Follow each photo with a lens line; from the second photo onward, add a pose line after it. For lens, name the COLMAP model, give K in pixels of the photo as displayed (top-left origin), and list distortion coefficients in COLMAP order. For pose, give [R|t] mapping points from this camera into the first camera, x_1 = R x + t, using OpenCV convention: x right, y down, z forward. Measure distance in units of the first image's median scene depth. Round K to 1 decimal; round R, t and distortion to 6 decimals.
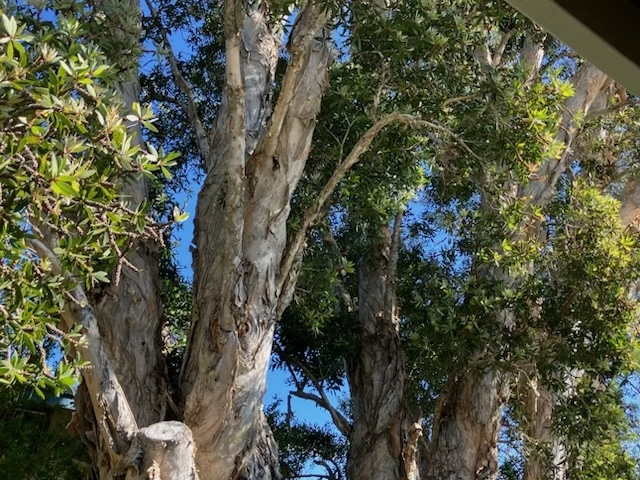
lens RADIAL K [[665.4, 0, 321.5], [0, 665.4, 238.3], [0, 0, 1]] dist [-0.017483, 0.000000]
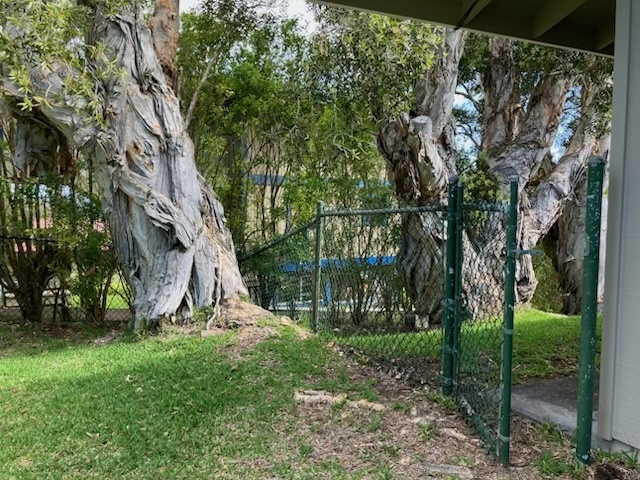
lens RADIAL K [[519.7, 0, 317.8], [0, 519.7, 237.1], [0, 0, 1]] dist [0.002380, 0.001069]
pose [[0.975509, 0.005800, -0.219884, -0.099654], [0.107742, 0.858917, 0.500653, -0.229765], [0.191766, -0.512083, 0.837256, -0.625979]]
